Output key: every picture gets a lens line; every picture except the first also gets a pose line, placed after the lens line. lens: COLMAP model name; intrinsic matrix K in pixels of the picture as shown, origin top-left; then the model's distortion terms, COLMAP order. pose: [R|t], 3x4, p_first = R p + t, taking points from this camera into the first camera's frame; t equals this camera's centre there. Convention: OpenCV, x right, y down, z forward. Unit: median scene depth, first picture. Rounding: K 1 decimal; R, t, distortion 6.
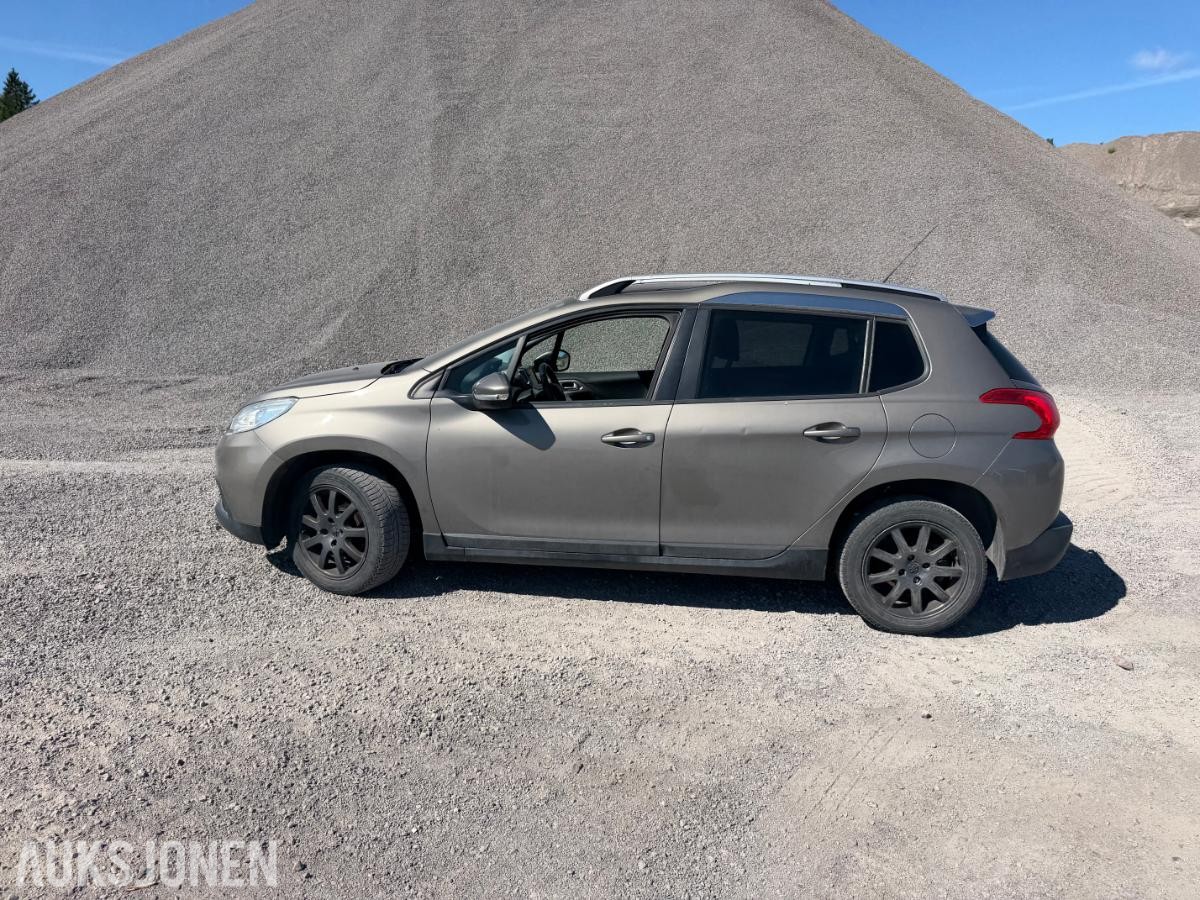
lens RADIAL K [[839.5, 0, 594.7], [0, 839.5, 455.4], [0, 0, 1]] dist [0.076409, -0.113411]
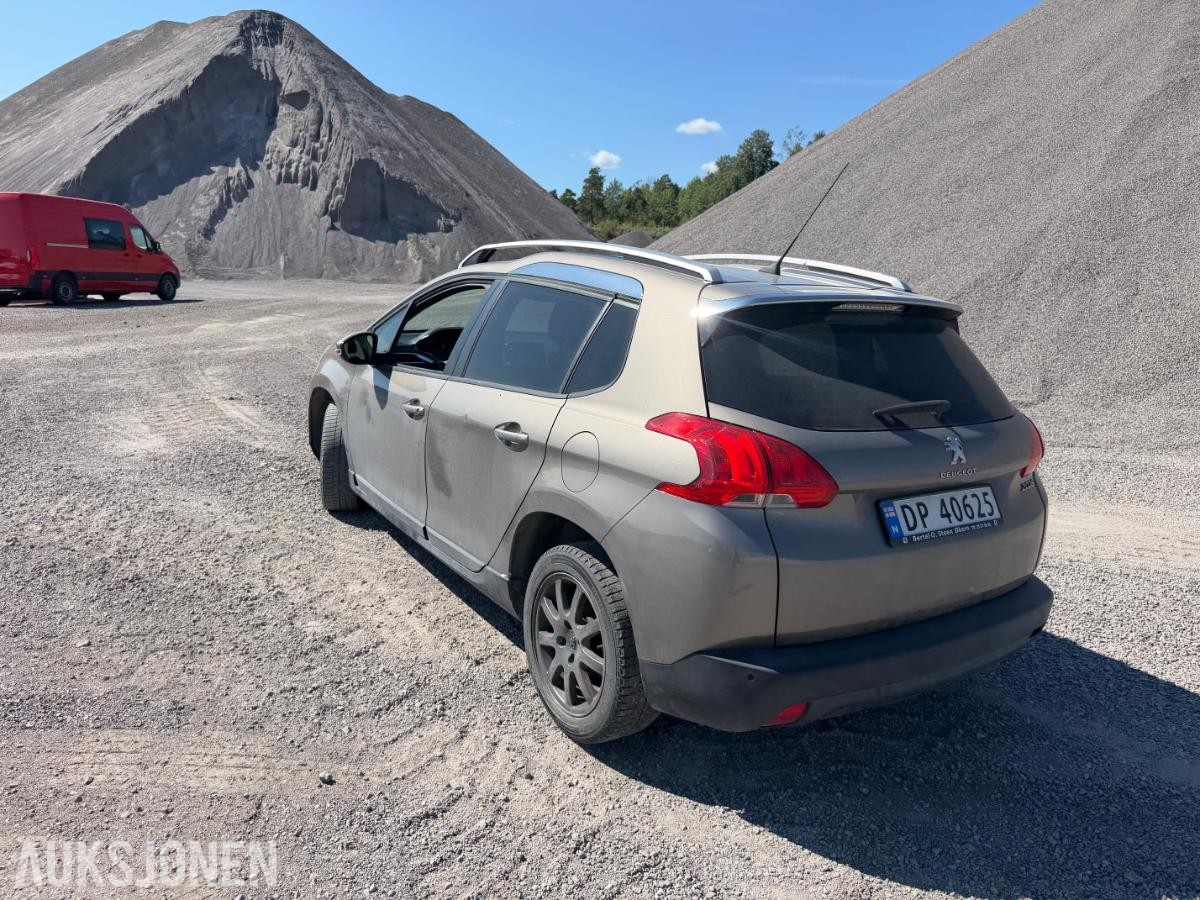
lens RADIAL K [[835.7, 0, 600.0], [0, 835.7, 450.0], [0, 0, 1]] dist [0.059453, -0.083591]
pose [[0.624763, 0.176511, -0.760602, 0.885740], [-0.192617, 0.978849, 0.068942, -0.078976], [0.756684, 0.103432, 0.645547, 0.527885]]
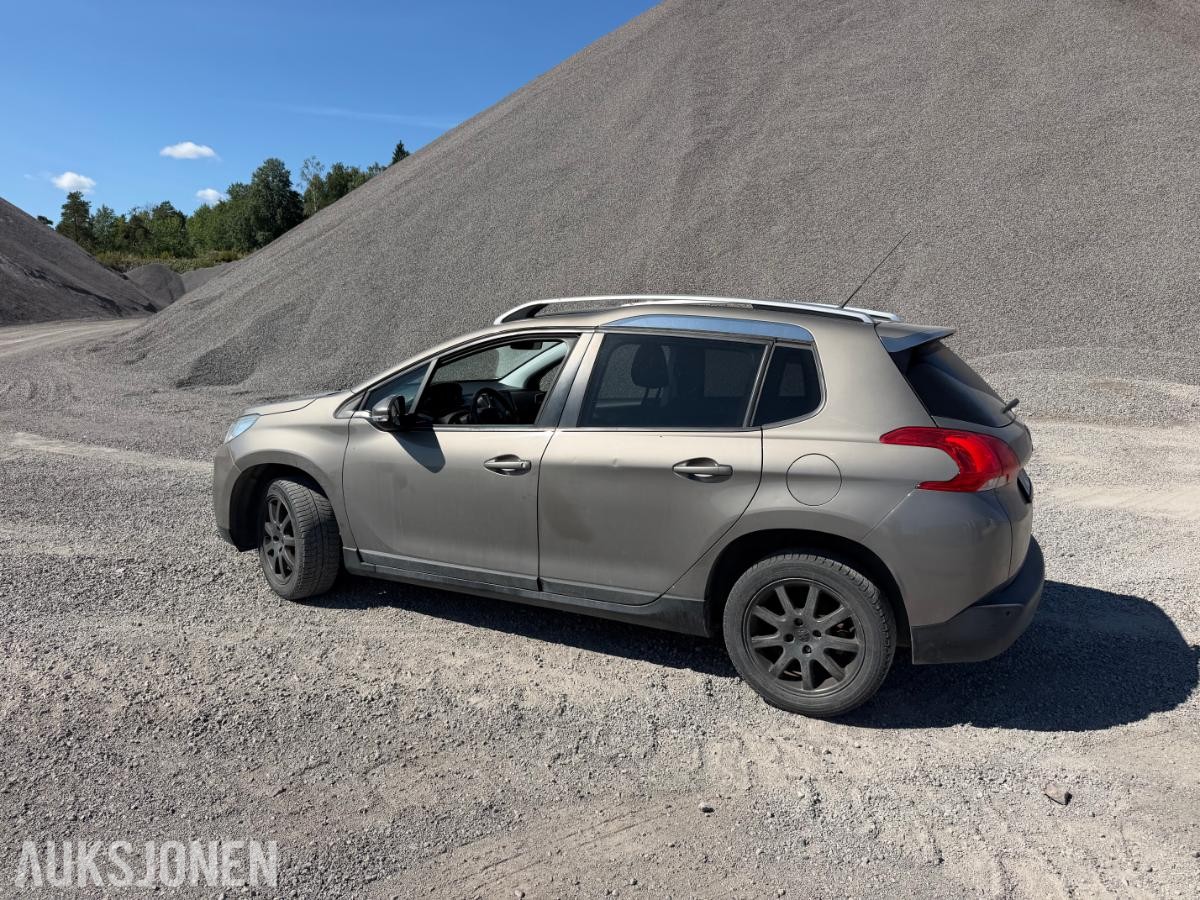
lens RADIAL K [[835.7, 0, 600.0], [0, 835.7, 450.0], [0, 0, 1]] dist [0.059453, -0.083591]
pose [[0.936057, 0.041917, -0.349343, 0.461032], [-0.055929, 0.997981, -0.030114, -0.014525], [0.347376, 0.047726, 0.936511, 0.130996]]
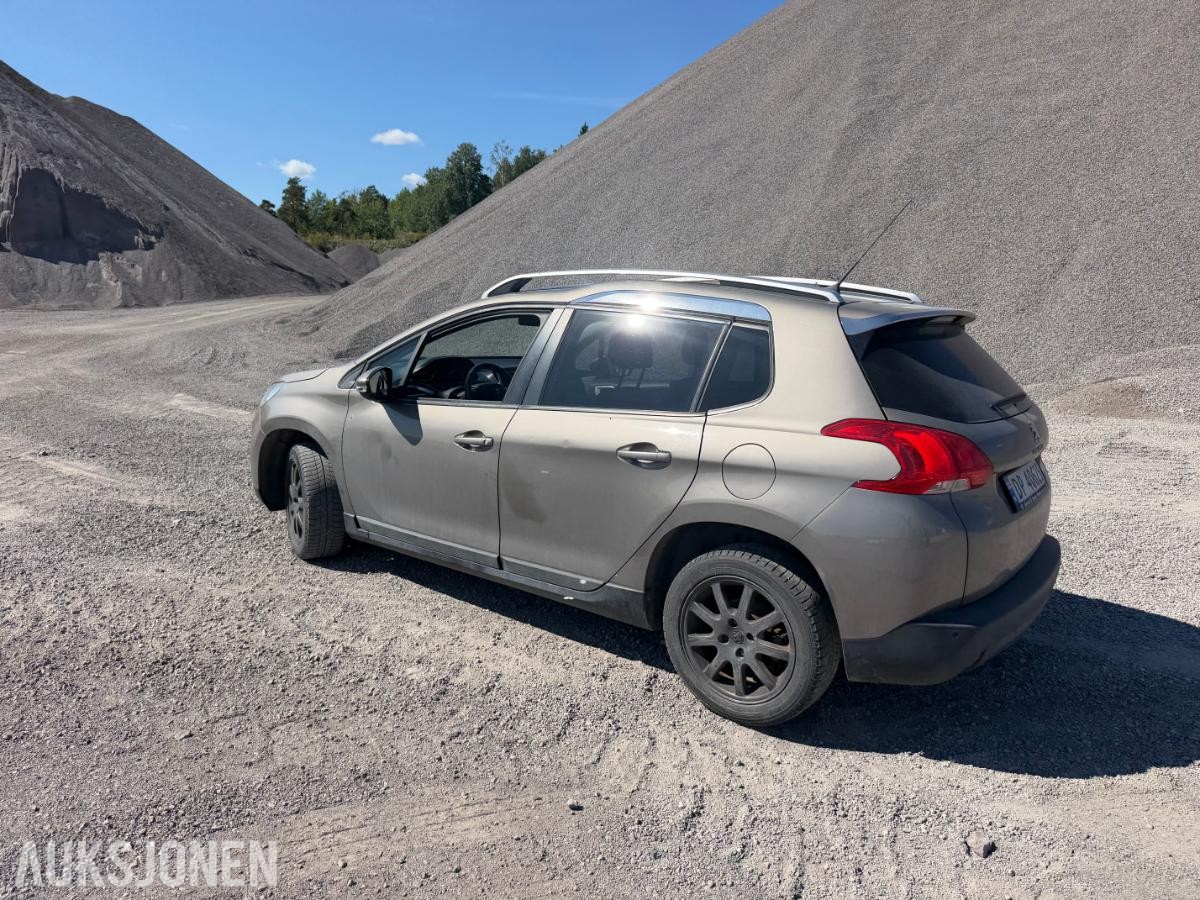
lens RADIAL K [[836.7, 0, 601.8], [0, 836.7, 453.7], [0, 0, 1]] dist [0.061312, -0.085852]
pose [[0.844483, 0.097288, -0.526673, 0.649700], [-0.107372, 0.994153, 0.011479, -0.031447], [0.524710, 0.046856, 0.849991, 0.254825]]
